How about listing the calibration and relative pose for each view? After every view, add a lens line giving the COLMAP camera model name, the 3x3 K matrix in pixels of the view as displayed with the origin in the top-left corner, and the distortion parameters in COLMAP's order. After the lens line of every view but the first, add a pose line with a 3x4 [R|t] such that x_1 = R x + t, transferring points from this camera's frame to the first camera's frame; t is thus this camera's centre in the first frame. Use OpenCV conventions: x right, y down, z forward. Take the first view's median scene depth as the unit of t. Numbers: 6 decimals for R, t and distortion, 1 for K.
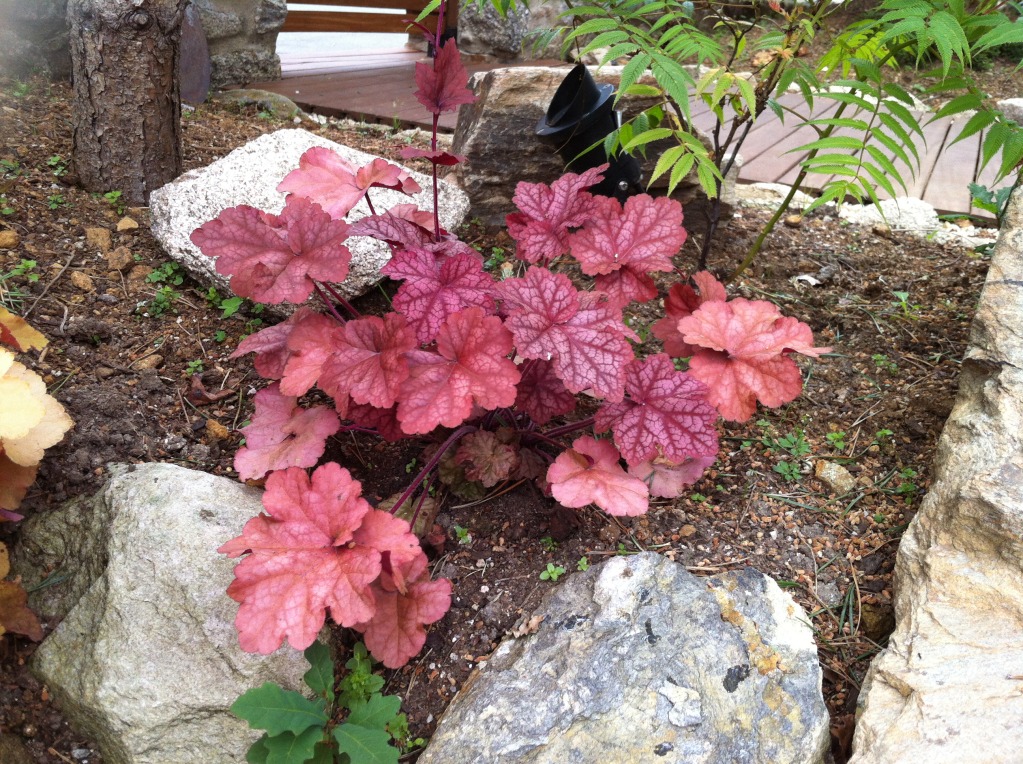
lens RADIAL K [[971.8, 0, 511.5], [0, 971.8, 382.0], [0, 0, 1]] dist [0.037098, -0.173051]
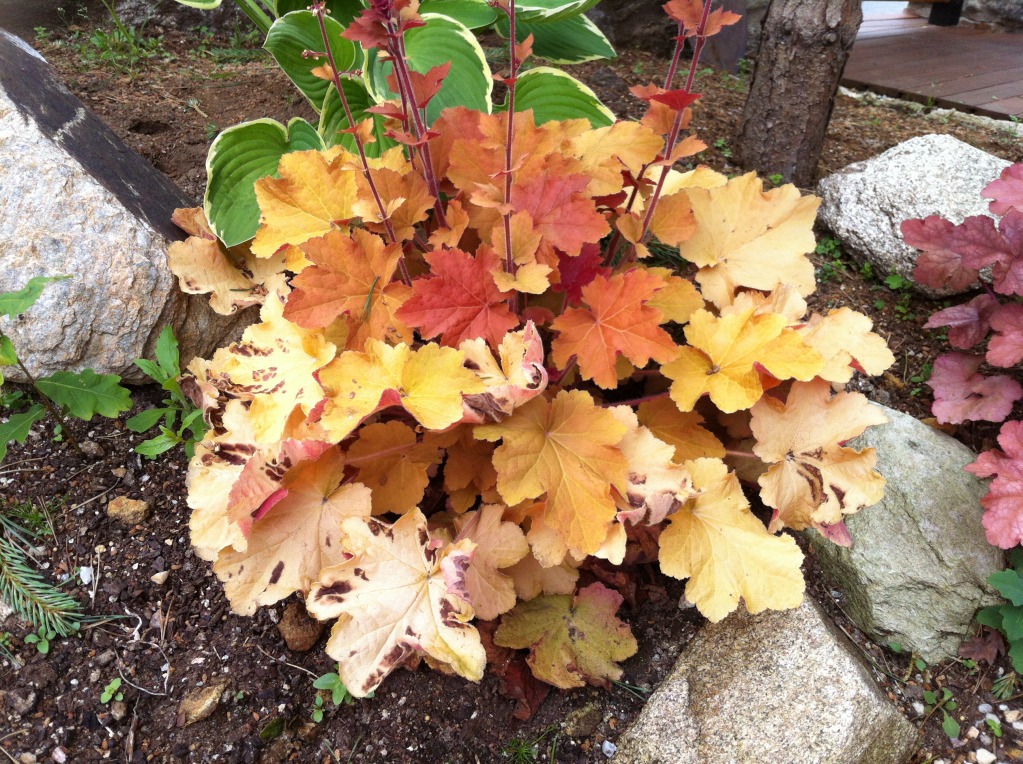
lens RADIAL K [[1002.4, 0, 514.4], [0, 1002.4, 368.7], [0, 0, 1]] dist [0.033457, -0.201533]
pose [[0.921835, 0.144804, -0.359517, -0.241066], [-0.132165, 0.989432, 0.059634, 0.017376], [0.364352, -0.007457, 0.931231, -0.333903]]
